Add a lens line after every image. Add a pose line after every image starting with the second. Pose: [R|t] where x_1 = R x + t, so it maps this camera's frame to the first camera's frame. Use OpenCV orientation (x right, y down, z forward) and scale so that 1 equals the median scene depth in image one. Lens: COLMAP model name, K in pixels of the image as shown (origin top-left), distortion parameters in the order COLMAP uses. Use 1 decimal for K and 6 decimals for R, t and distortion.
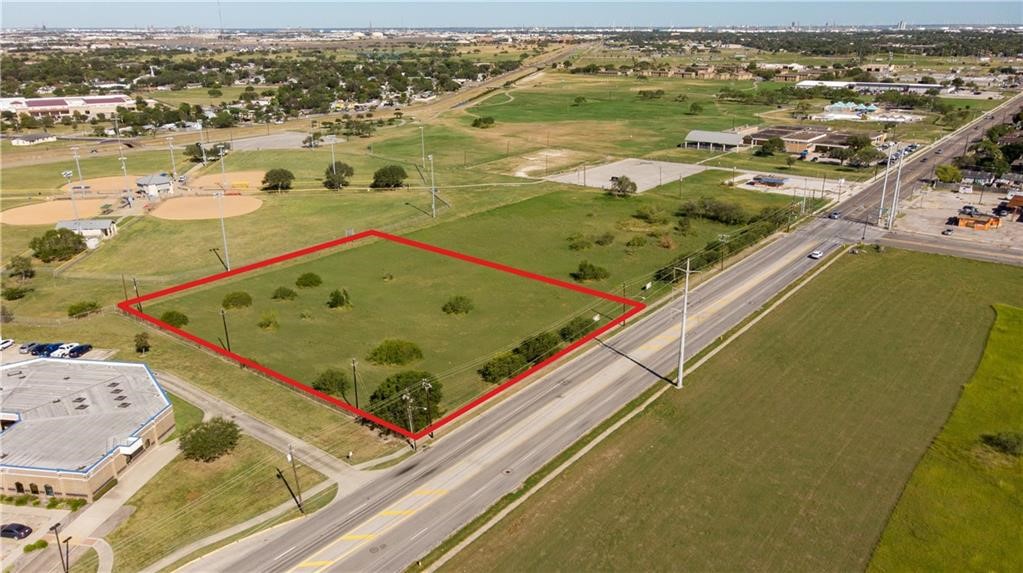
lens RADIAL K [[768.7, 0, 497.0], [0, 768.7, 285.1], [0, 0, 1]] dist [0.010949, 0.006001]
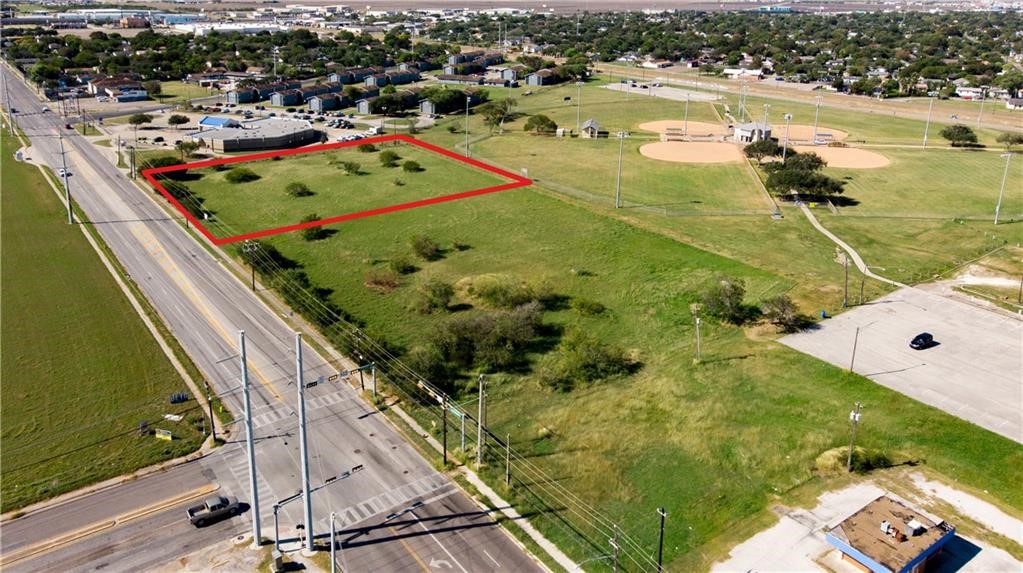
lens RADIAL K [[762.9, 0, 515.1], [0, 762.9, 289.0], [0, 0, 1]] dist [0.012620, 0.009150]
pose [[-0.264445, 0.360618, -0.894440, 0.527436], [-0.317986, 0.842987, 0.433887, -0.251287], [0.910469, 0.399159, -0.108252, 0.777426]]
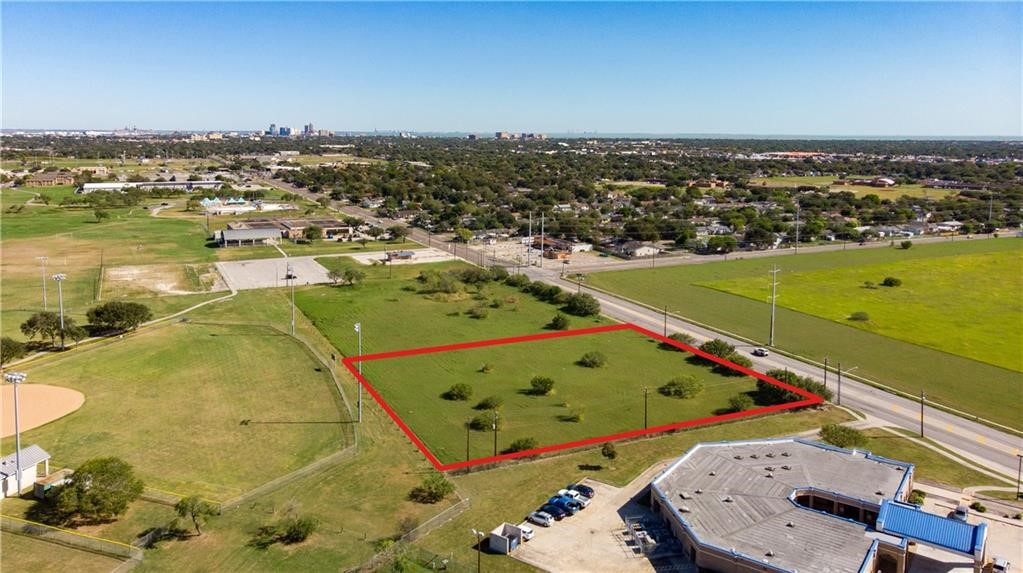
lens RADIAL K [[800.4, 0, 427.6], [0, 800.4, 286.7], [0, 0, 1]] dist [0.007943, 0.010730]
pose [[0.482545, -0.167423, 0.859721, -0.597530], [0.277231, 0.960290, 0.031404, -0.094601], [-0.830839, 0.223187, 0.509798, 0.266162]]
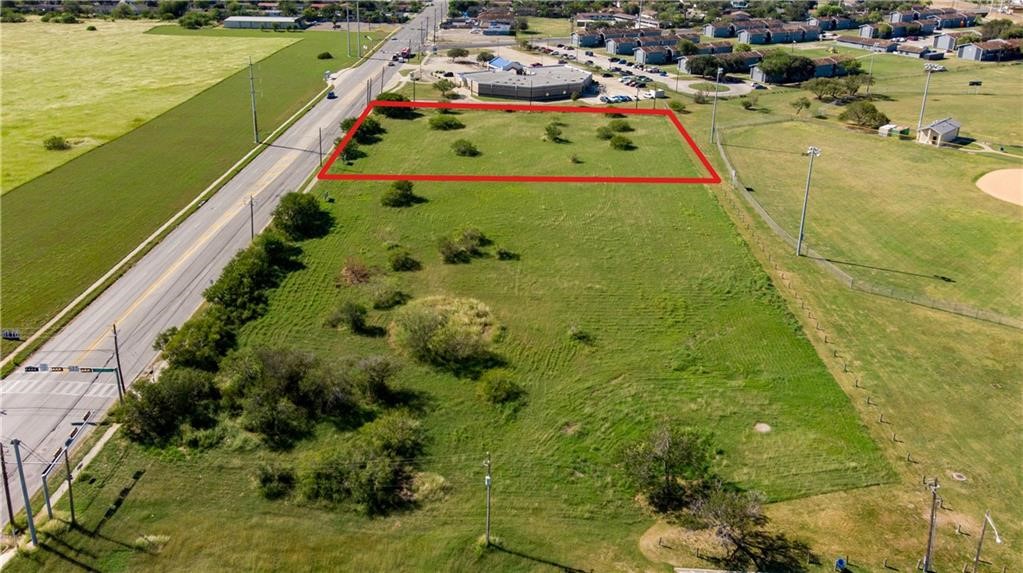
lens RADIAL K [[749.1, 0, 481.1], [0, 749.1, 284.1], [0, 0, 1]] dist [0.008829, 0.010800]
pose [[-0.816548, 0.250628, -0.520034, 0.290893], [-0.192709, 0.730818, 0.654804, -0.290653], [0.544162, 0.634894, -0.548450, 0.901446]]
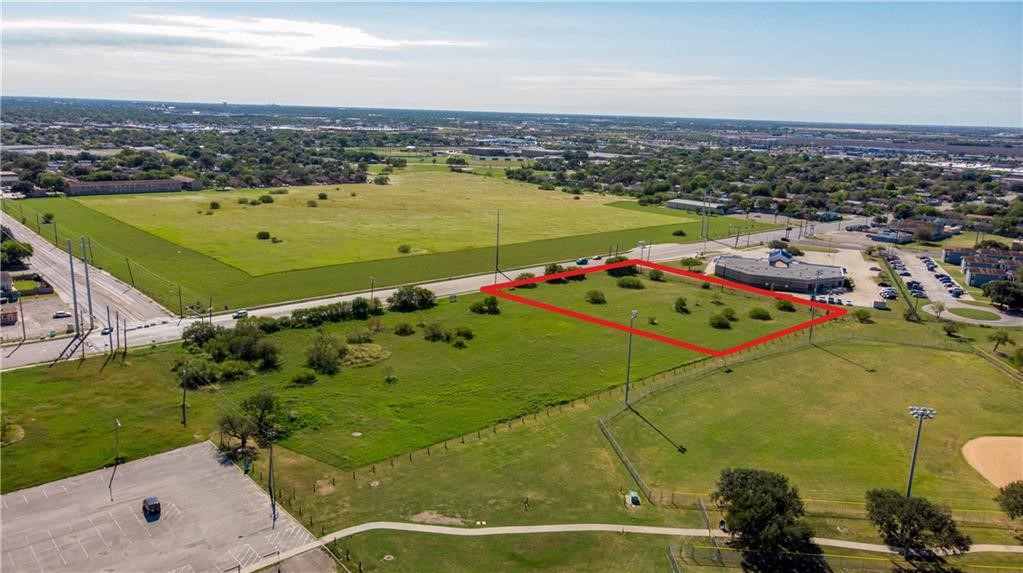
lens RADIAL K [[762.9, 0, 515.1], [0, 762.9, 289.0], [0, 0, 1]] dist [0.012620, 0.009150]
pose [[-0.982920, -0.069158, 0.170546, -0.073507], [0.032027, 0.848283, 0.528573, -0.388562], [-0.181226, 0.525007, -0.831579, 1.138781]]
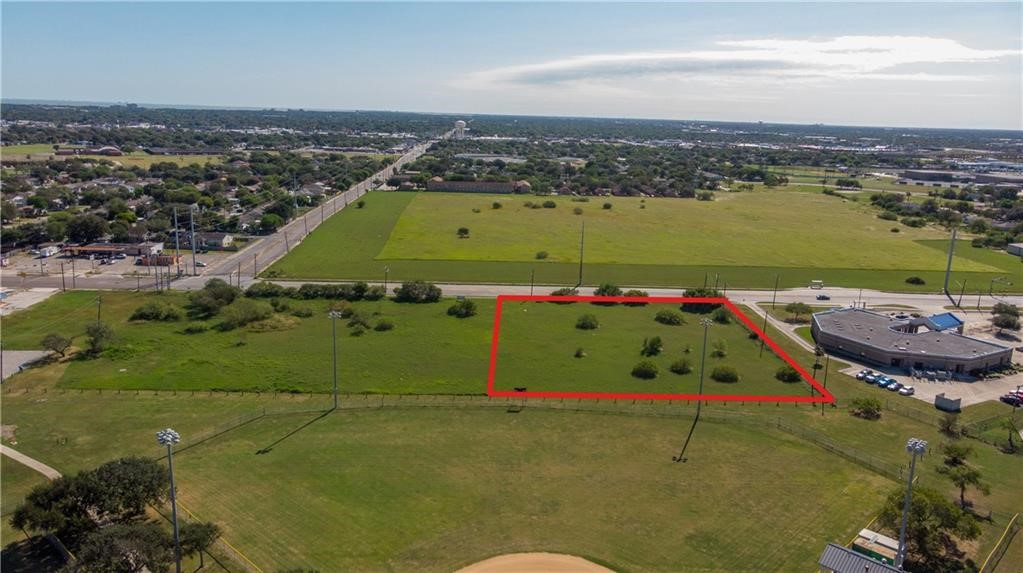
lens RADIAL K [[762.9, 0, 515.1], [0, 762.9, 289.0], [0, 0, 1]] dist [0.012620, 0.009150]
pose [[-0.649984, -0.190373, 0.735717, -0.471179], [0.218480, 0.880432, 0.420840, -0.307733], [-0.727865, 0.434278, -0.530674, 0.899799]]
